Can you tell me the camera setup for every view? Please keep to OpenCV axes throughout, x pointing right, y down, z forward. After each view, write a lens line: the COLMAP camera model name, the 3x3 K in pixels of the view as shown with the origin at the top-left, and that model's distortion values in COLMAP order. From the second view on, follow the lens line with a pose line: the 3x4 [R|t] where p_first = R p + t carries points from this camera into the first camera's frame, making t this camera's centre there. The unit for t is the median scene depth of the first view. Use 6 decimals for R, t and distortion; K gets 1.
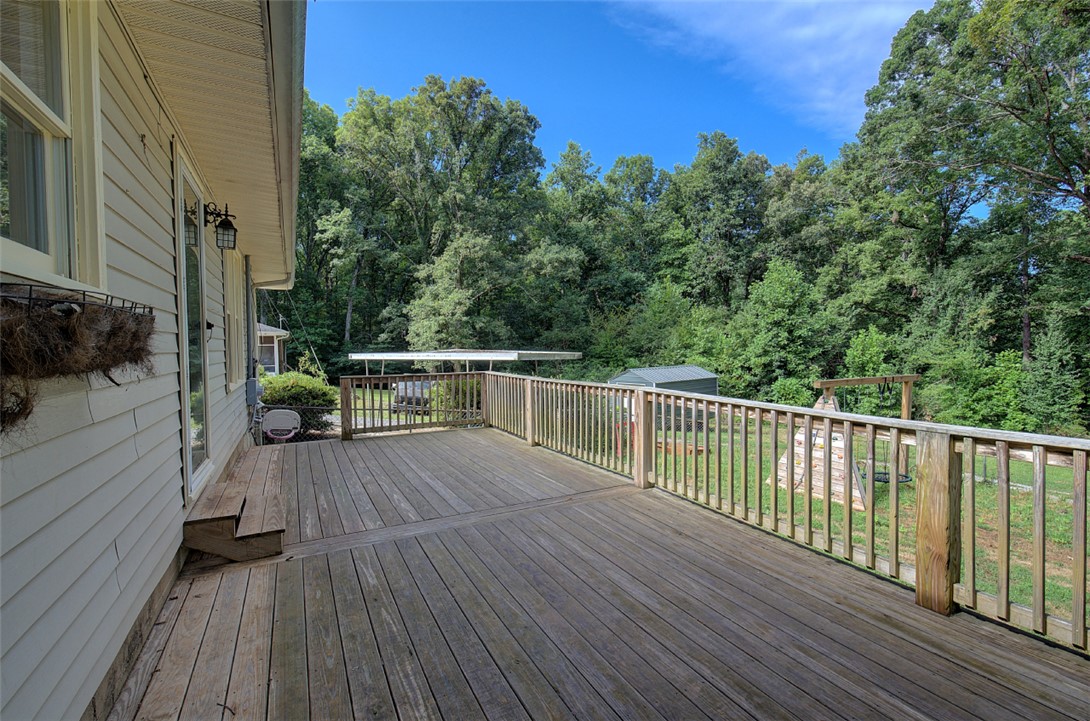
lens RADIAL K [[480.2, 0, 545.0], [0, 480.2, 360.5], [0, 0, 1]] dist [-0.000404, 0.000241]
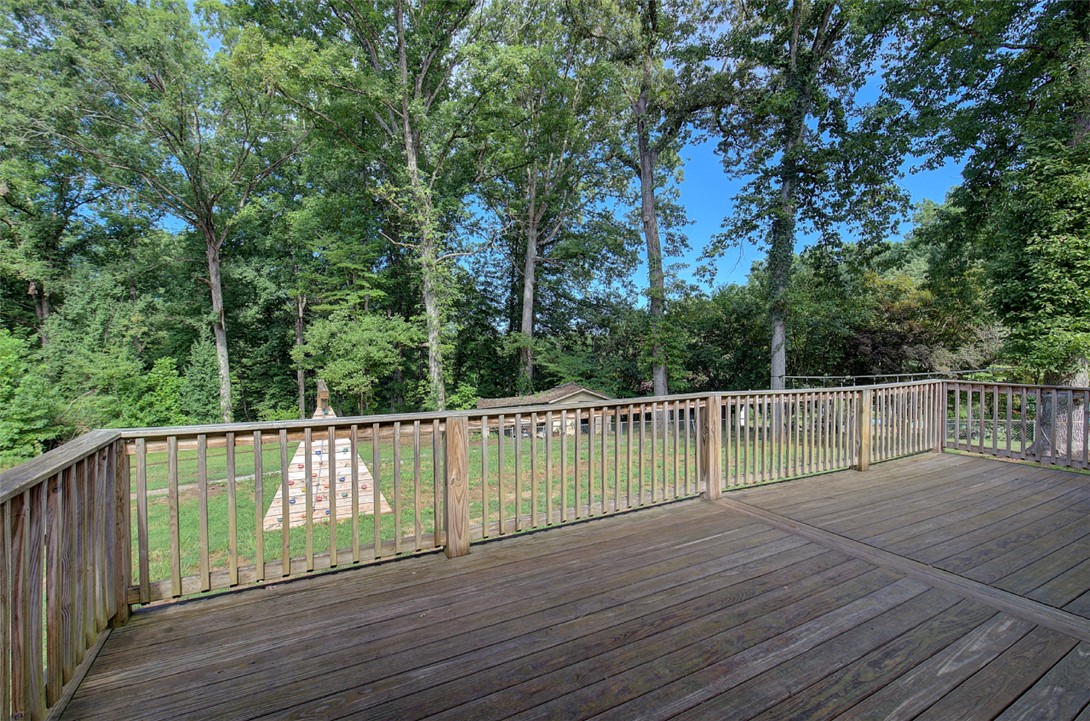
lens RADIAL K [[480.2, 0, 545.0], [0, 480.2, 360.5], [0, 0, 1]] dist [-0.000404, 0.000241]
pose [[-0.014487, -0.010547, 0.999839, -0.082159], [0.027066, 0.999574, 0.010937, -0.003129], [-0.999529, 0.027220, -0.014196, 0.148875]]
